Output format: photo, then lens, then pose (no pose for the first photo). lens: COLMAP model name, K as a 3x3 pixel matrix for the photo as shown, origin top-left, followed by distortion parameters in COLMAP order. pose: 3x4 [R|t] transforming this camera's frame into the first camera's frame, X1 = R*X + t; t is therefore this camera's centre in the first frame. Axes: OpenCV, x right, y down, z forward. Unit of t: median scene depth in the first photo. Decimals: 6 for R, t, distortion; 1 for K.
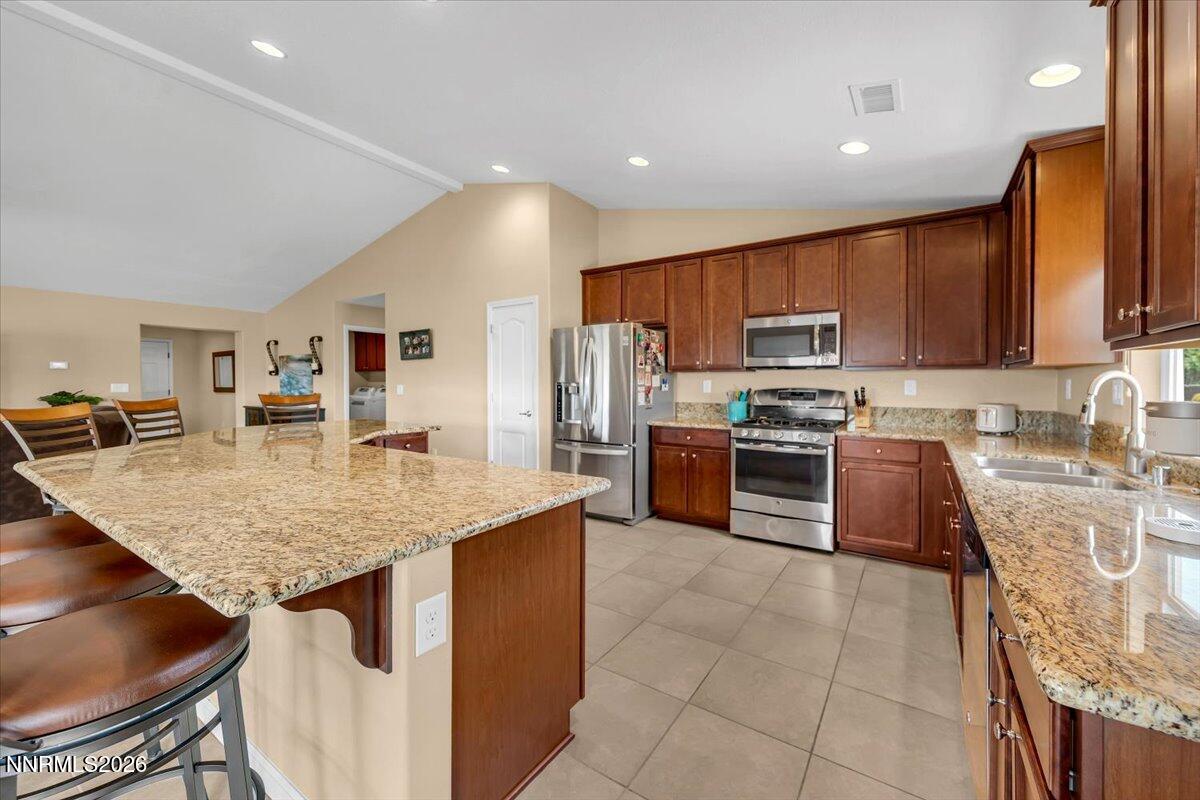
lens RADIAL K [[470.5, 0, 606.4], [0, 470.5, 388.9], [0, 0, 1]] dist [0.000388, 0.000102]
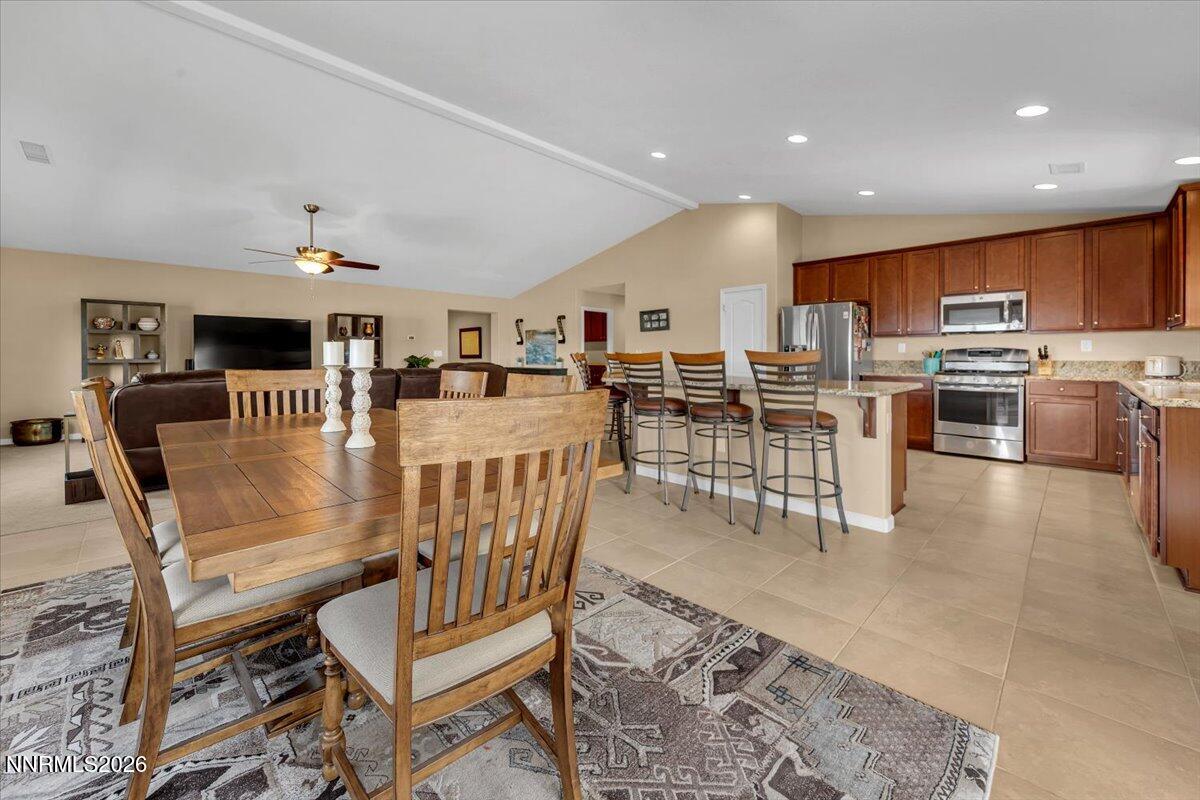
lens RADIAL K [[468.7, 0, 605.0], [0, 468.7, 359.9], [0, 0, 1]] dist [0.000317, -0.000301]
pose [[0.978810, 0.000472, -0.204768, -0.397746], [-0.001642, 0.999983, -0.005541, 0.044046], [0.204762, 0.005760, 0.978795, -0.552040]]
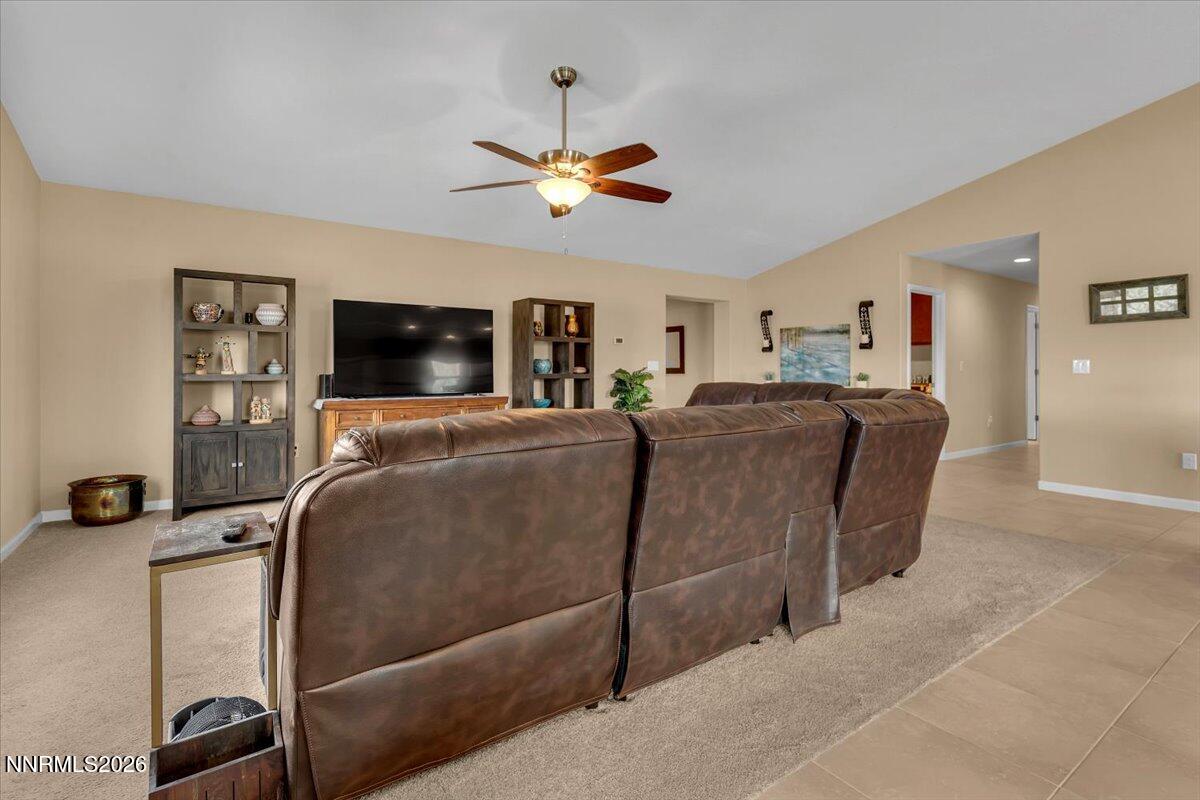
lens RADIAL K [[579.1, 0, 608.3], [0, 579.1, 369.7], [0, 0, 1]] dist [-0.000647, 0.000160]
pose [[0.924378, 0.000677, -0.381478, -1.190946], [-0.006596, 0.999877, -0.014208, 0.037826], [0.381422, 0.015650, 0.924269, -0.111170]]
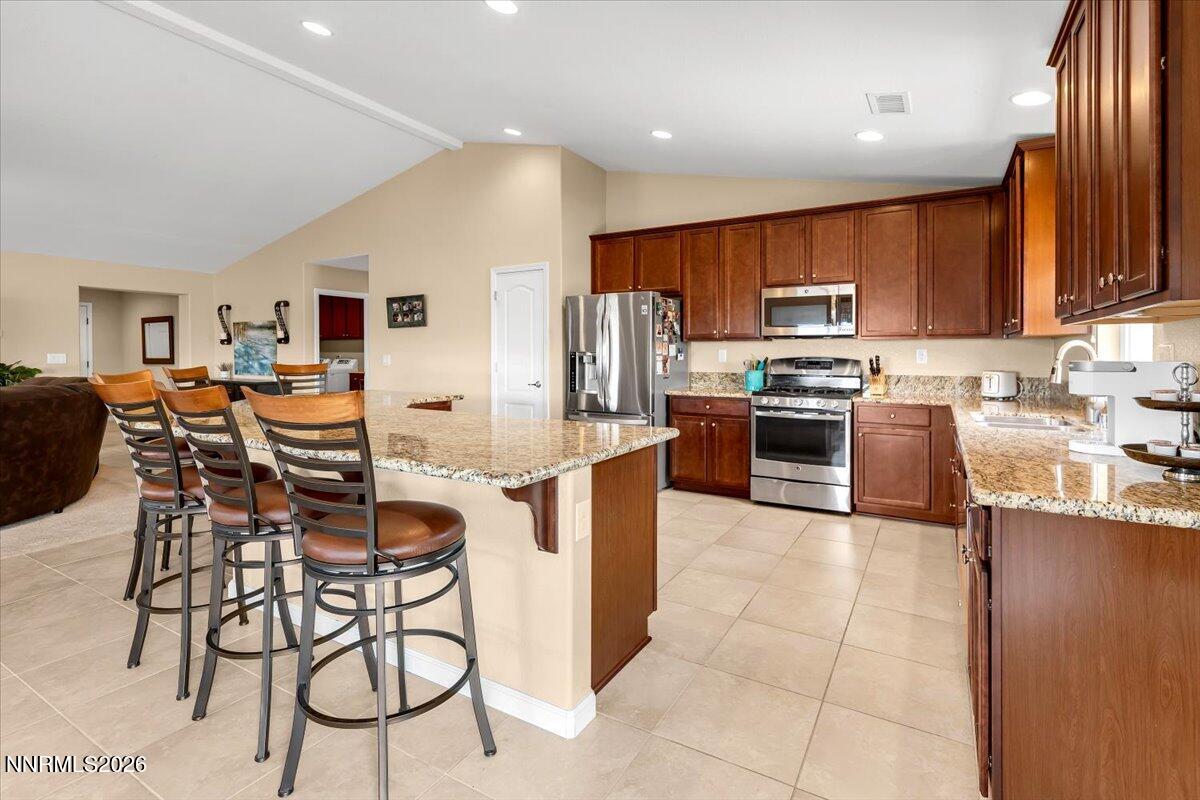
lens RADIAL K [[564.1, 0, 603.4], [0, 564.1, 358.3], [0, 0, 1]] dist [0.000854, -0.000099]
pose [[0.998658, -0.000349, 0.051783, -0.112473], [0.000659, 0.999982, -0.005973, 0.008097], [-0.051780, 0.005999, 0.998641, -0.193655]]
